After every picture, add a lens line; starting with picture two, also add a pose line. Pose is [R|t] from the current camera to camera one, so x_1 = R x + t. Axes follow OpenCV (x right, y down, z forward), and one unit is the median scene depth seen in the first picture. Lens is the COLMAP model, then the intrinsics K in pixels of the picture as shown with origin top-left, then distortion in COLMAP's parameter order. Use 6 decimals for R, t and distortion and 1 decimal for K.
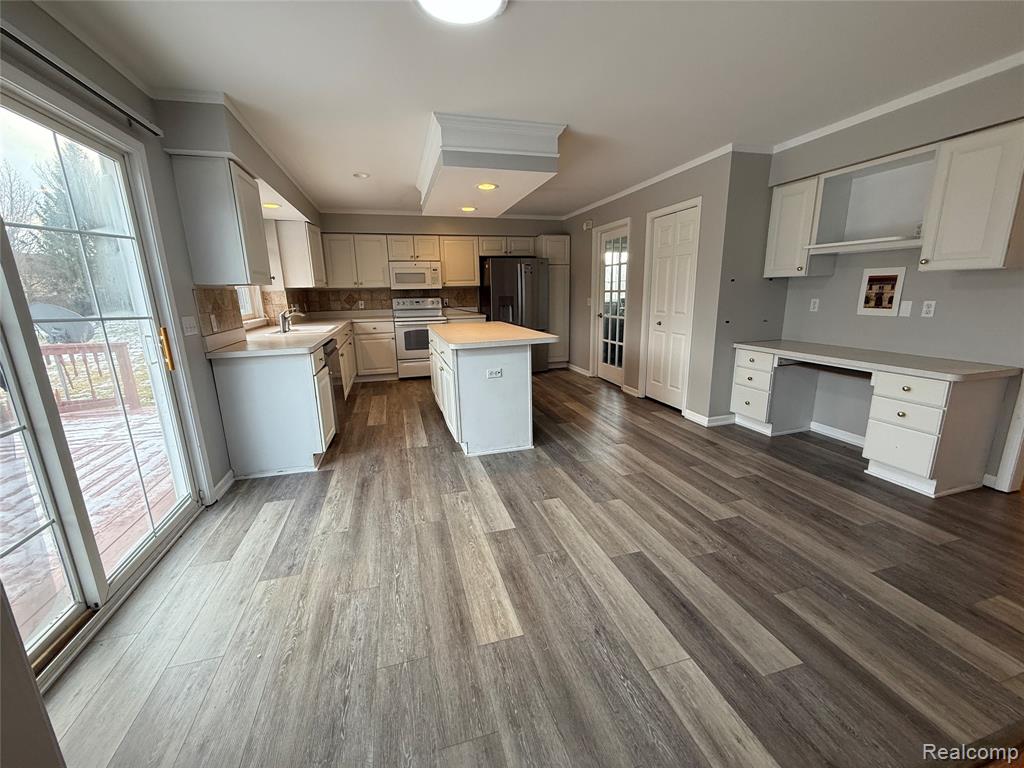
lens RADIAL K [[407.4, 0, 510.5], [0, 407.4, 384.1], [0, 0, 1]] dist [-0.000931, 0.000279]
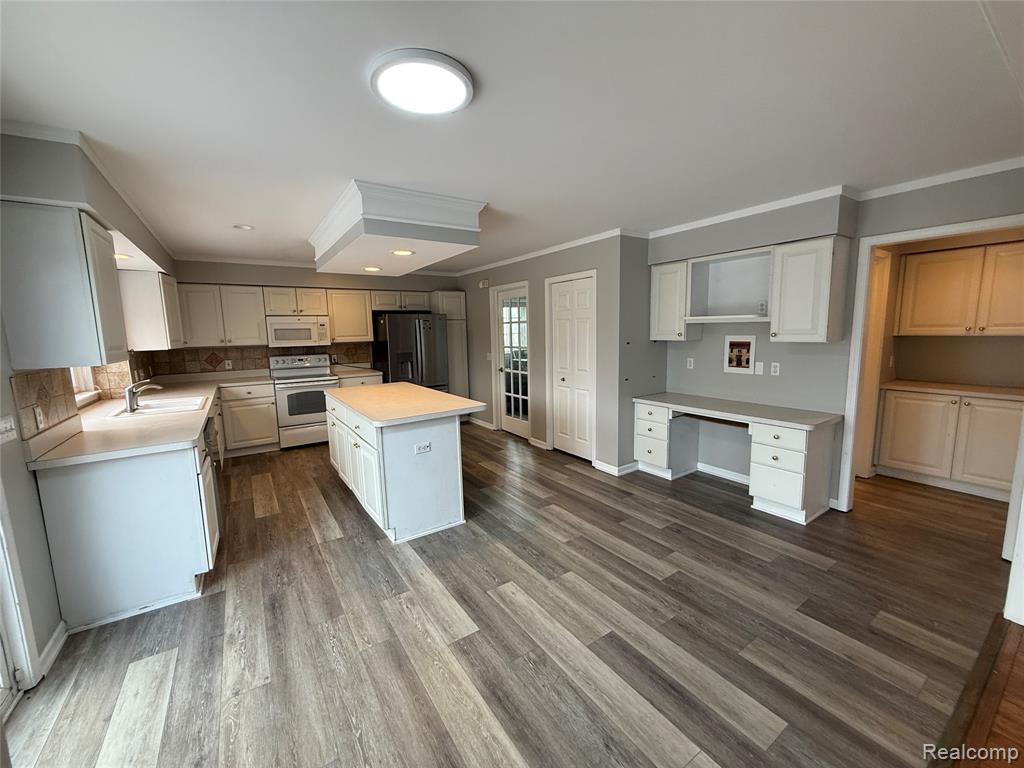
lens RADIAL K [[407.4, 0, 511.3], [0, 407.4, 384.7], [0, 0, 1]] dist [-0.000931, 0.000279]
pose [[0.952793, -0.040870, 0.300857, -0.130587], [0.070230, 0.993692, -0.087426, -0.080836], [-0.295386, 0.104429, 0.949654, 0.046765]]
